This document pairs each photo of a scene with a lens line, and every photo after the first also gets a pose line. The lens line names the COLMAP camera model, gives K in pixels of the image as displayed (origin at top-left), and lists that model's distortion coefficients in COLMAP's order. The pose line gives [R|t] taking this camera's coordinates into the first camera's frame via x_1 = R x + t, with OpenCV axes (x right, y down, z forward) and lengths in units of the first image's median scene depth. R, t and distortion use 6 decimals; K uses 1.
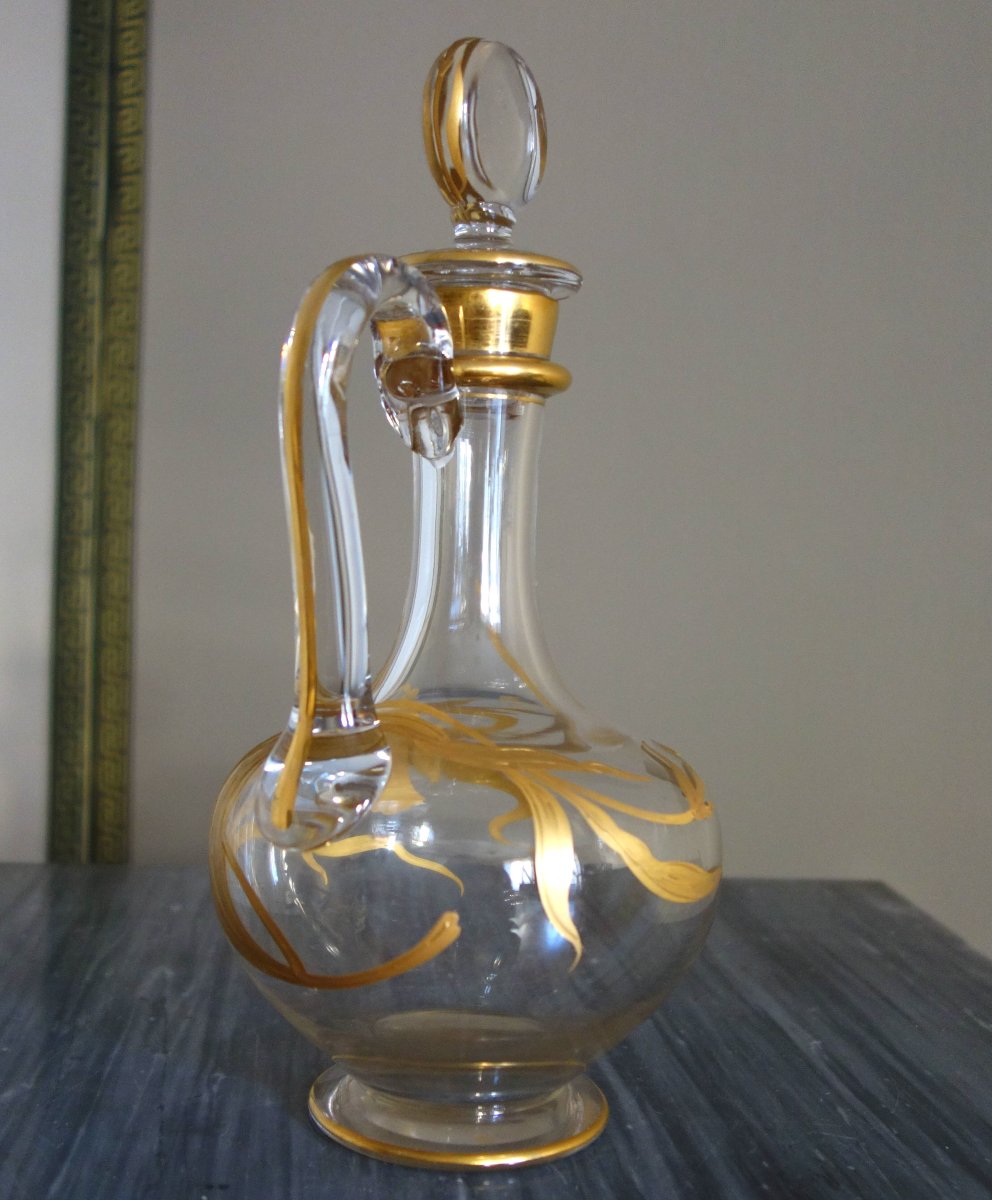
lens RADIAL K [[1478.0, 0, 474.8], [0, 1478.0, 606.4], [0, 0, 1]] dist [-0.005456, 0.000000]
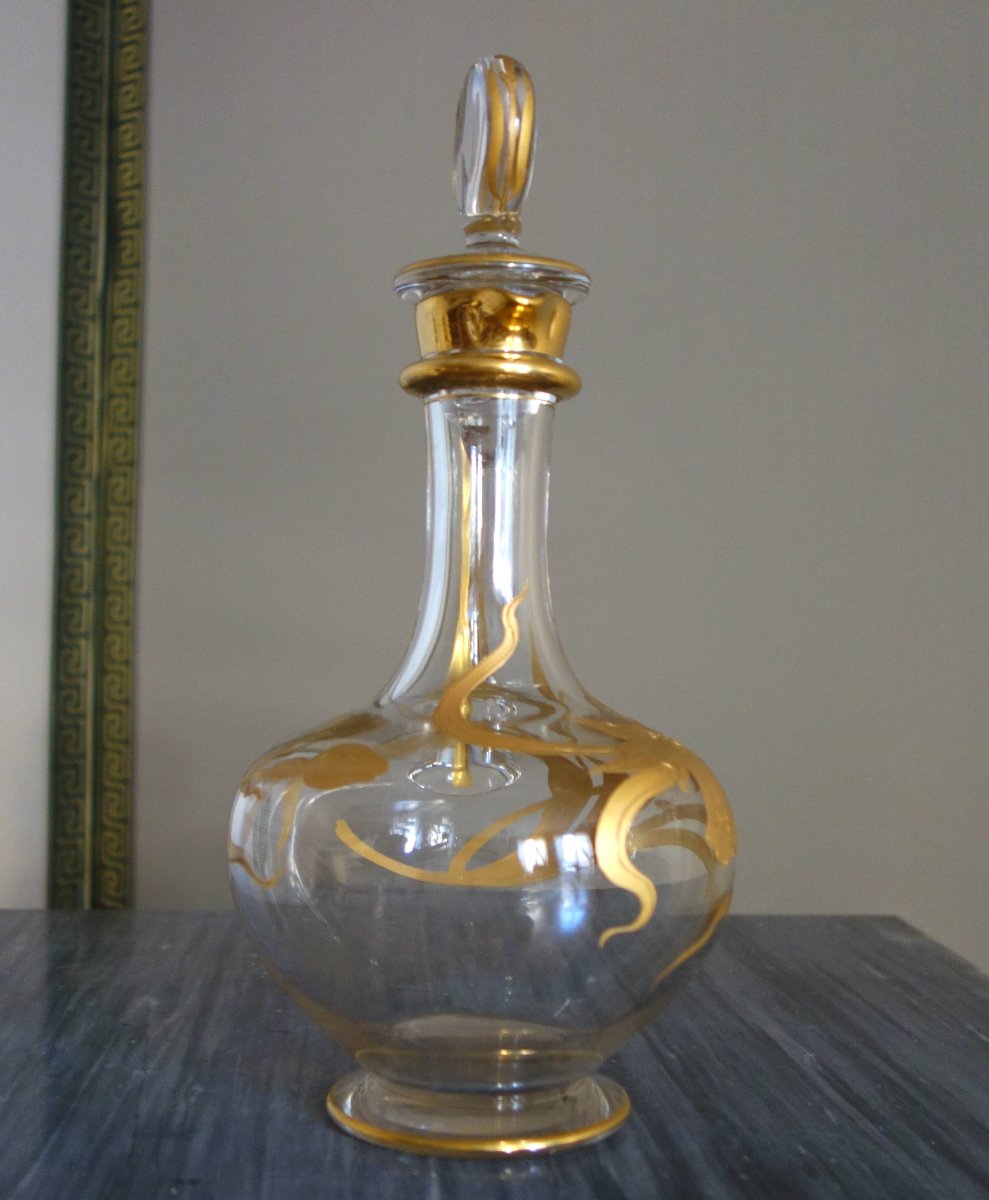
lens RADIAL K [[1548.3, 0, 489.7], [0, 1548.3, 599.7], [0, 0, 1]] dist [-0.009020, 0.000000]
pose [[0.999826, -0.017388, -0.006752, 0.028500], [0.017009, 0.998471, -0.052592, 0.041232], [0.007656, 0.052468, 0.998593, -0.037254]]
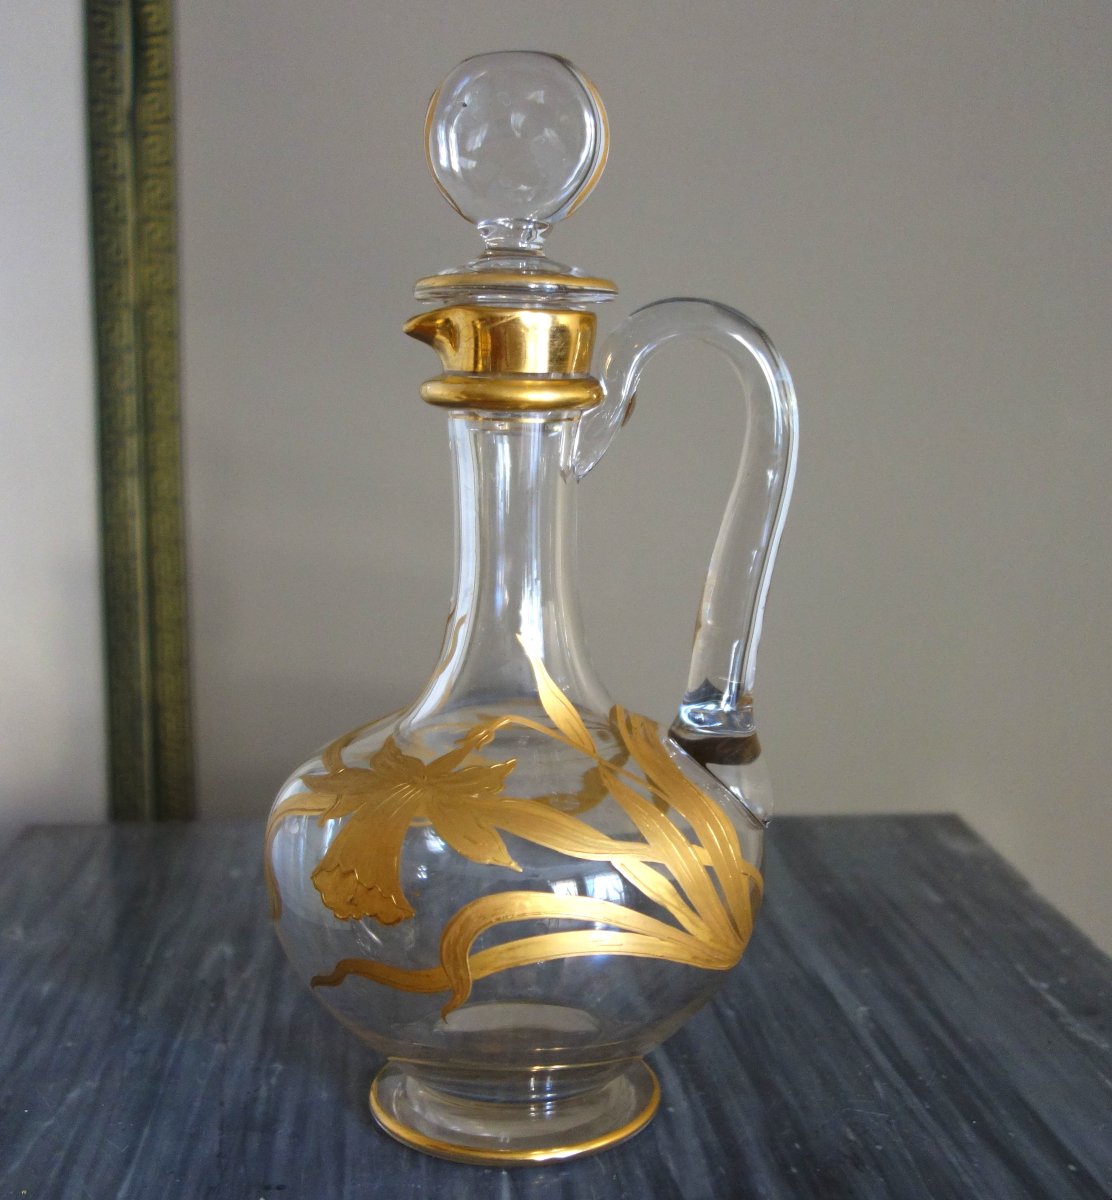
lens RADIAL K [[1613.6, 0, 553.0], [0, 1613.6, 600.5], [0, 0, 1]] dist [0.002354, 0.000000]
pose [[0.999455, -0.031695, -0.009206, 0.033520], [0.032372, 0.995742, 0.086316, -0.081623], [0.006431, -0.086567, 0.996225, -0.079514]]
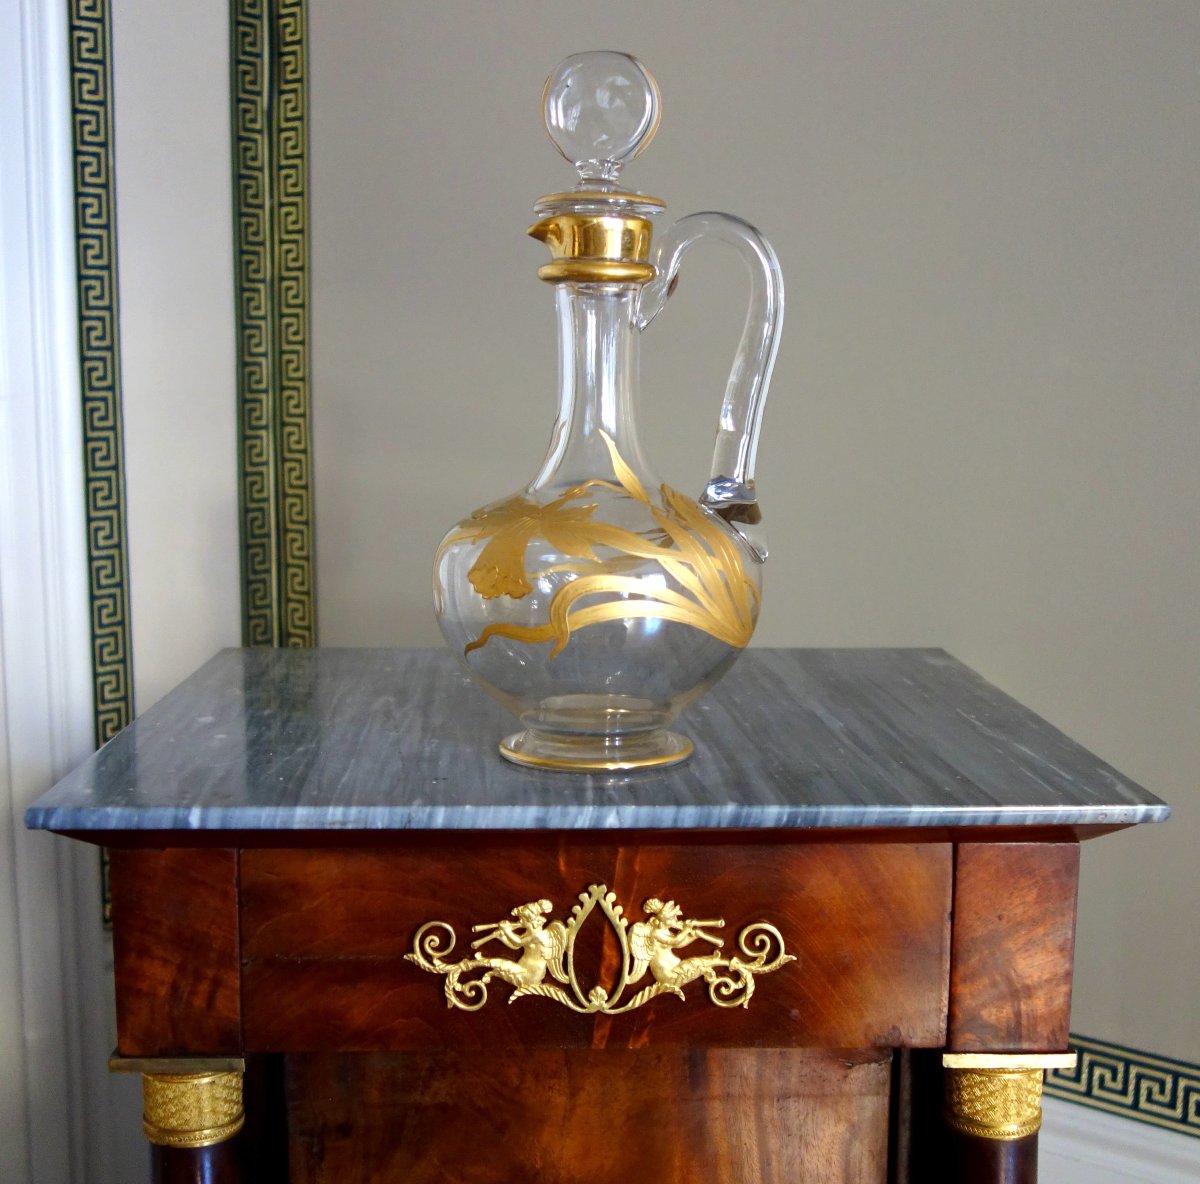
lens RADIAL K [[1574.5, 0, 607.3], [0, 1574.5, 591.7], [0, 0, 1]] dist [-0.002759, 0.000000]
pose [[0.999275, -0.024887, -0.028801, 0.045580], [0.027189, 0.996219, 0.082513, 0.029665], [0.026638, -0.083236, 0.996174, -0.497362]]
